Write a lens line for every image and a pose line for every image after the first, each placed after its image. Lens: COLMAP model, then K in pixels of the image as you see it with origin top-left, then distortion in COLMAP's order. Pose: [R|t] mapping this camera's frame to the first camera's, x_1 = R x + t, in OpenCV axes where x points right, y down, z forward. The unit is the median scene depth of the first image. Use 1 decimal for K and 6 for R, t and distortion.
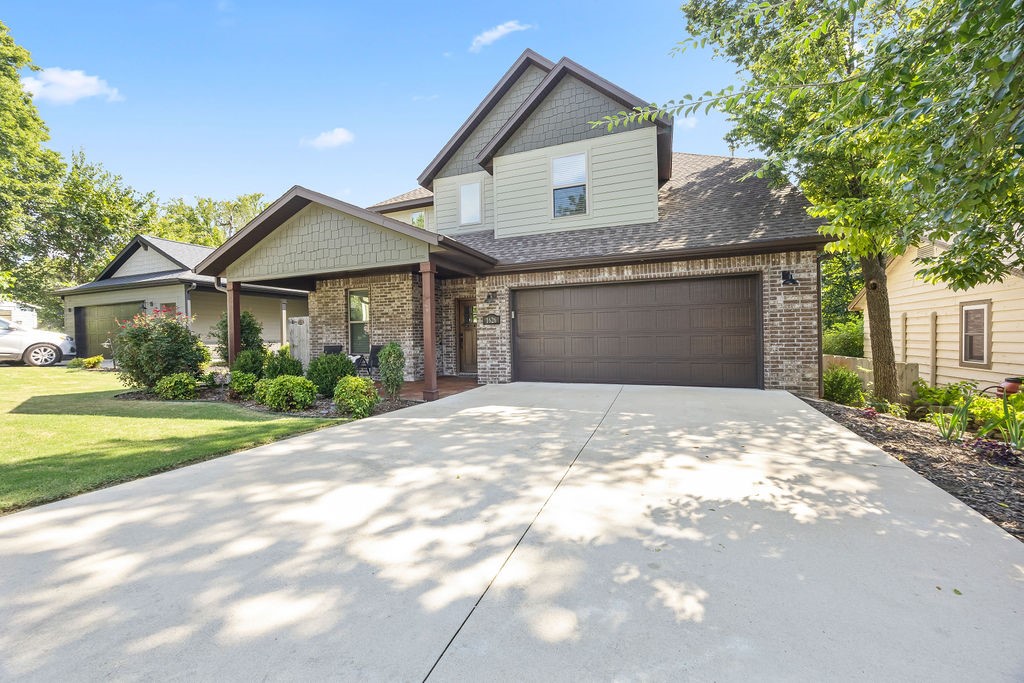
lens RADIAL K [[391.0, 0, 507.0], [0, 391.0, 337.0], [0, 0, 1]] dist [0.000443, -0.000031]
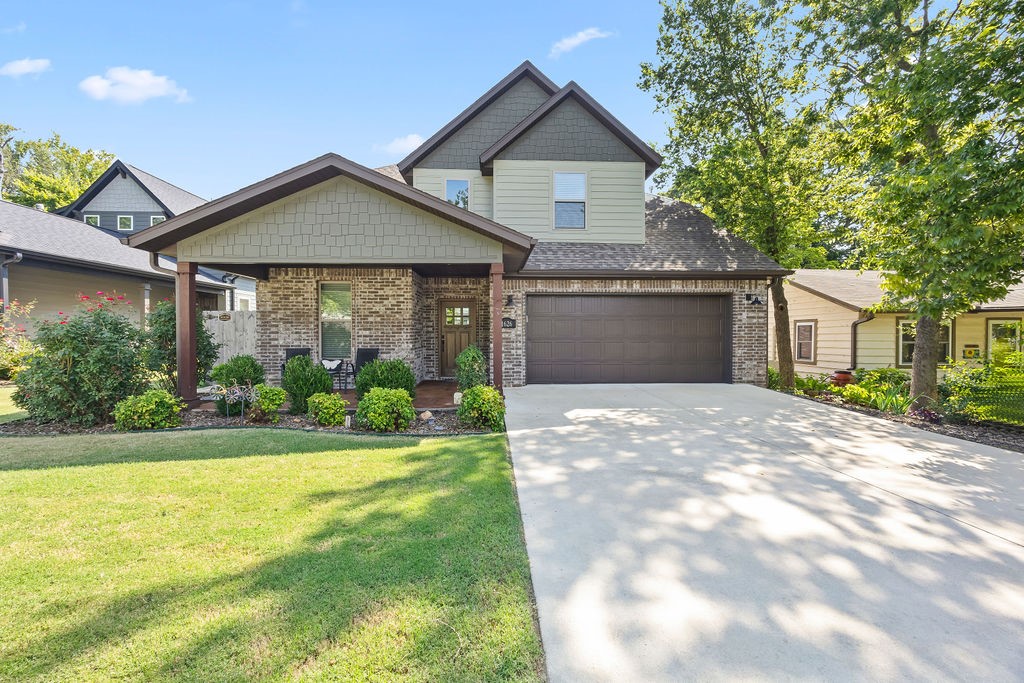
lens RADIAL K [[380.5, 0, 505.3], [0, 380.5, 337.5], [0, 0, 1]] dist [0.000398, -0.006301]
pose [[0.916689, 0.012015, 0.399421, -0.432841], [-0.013098, 0.999914, -0.000017, -0.007810], [-0.399387, -0.005216, 0.916768, 0.110789]]
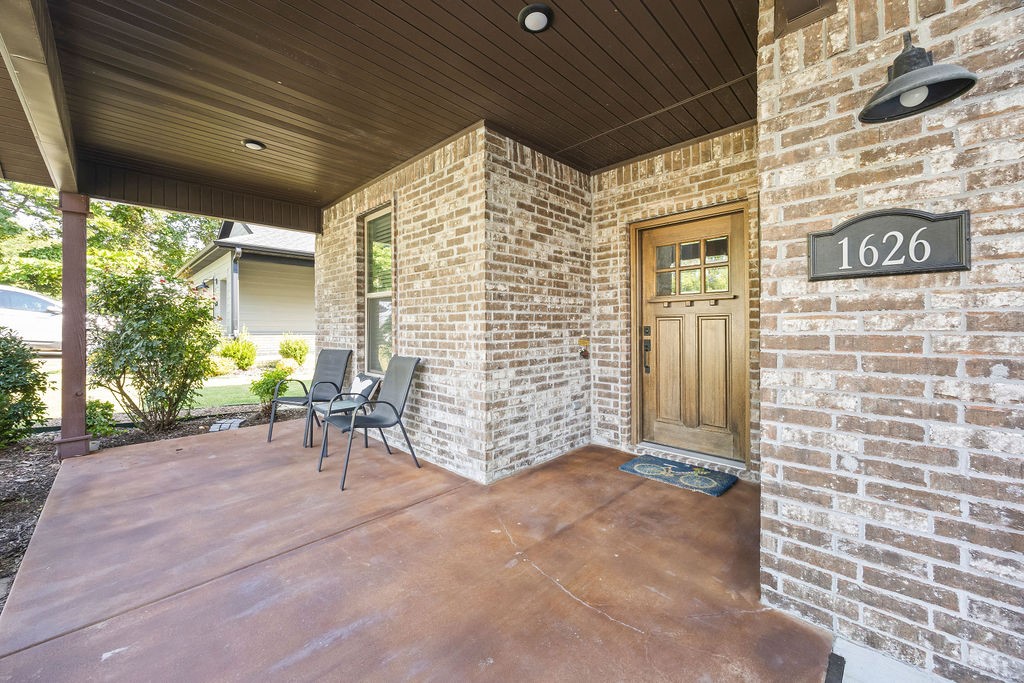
lens RADIAL K [[389.5, 0, 507.8], [0, 389.5, 326.5], [0, 0, 1]] dist [-0.006187, -0.000121]
pose [[0.918946, 0.015740, -0.394068, -0.116928], [-0.017026, 0.999855, 0.000234, -0.009480], [0.394015, 0.006494, 0.919081, 0.801389]]
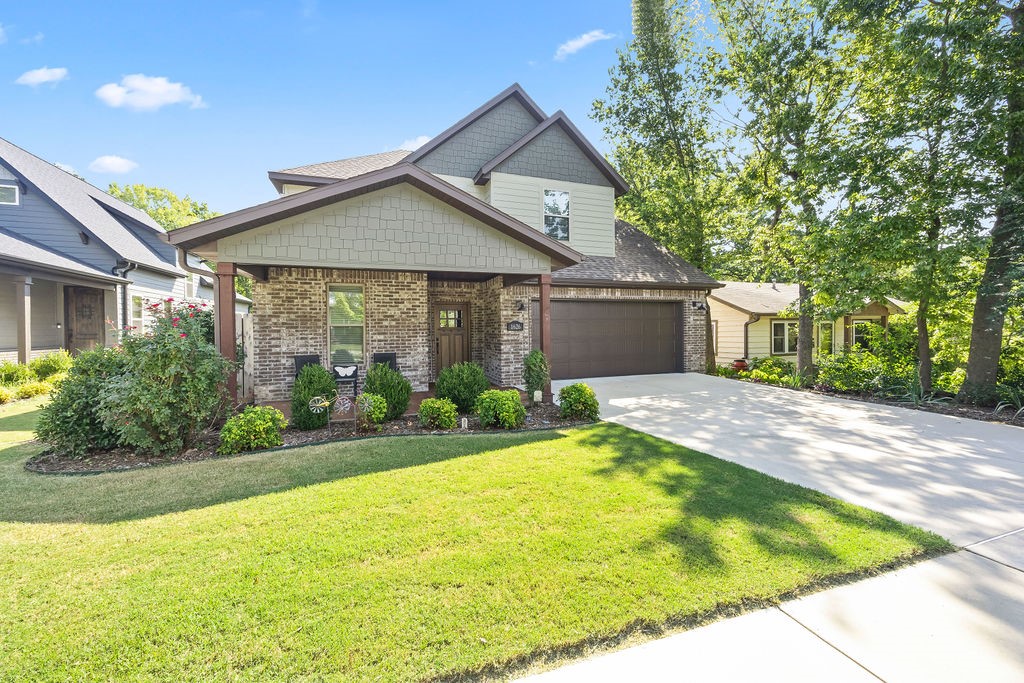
lens RADIAL K [[387.0, 0, 506.3], [0, 387.0, 333.0], [0, 0, 1]] dist [-0.002727, -0.000260]
pose [[0.754643, 0.002982, 0.656128, -0.764079], [0.002732, 0.999967, -0.007686, -0.017418], [-0.656129, 0.007593, 0.754610, 0.211688]]
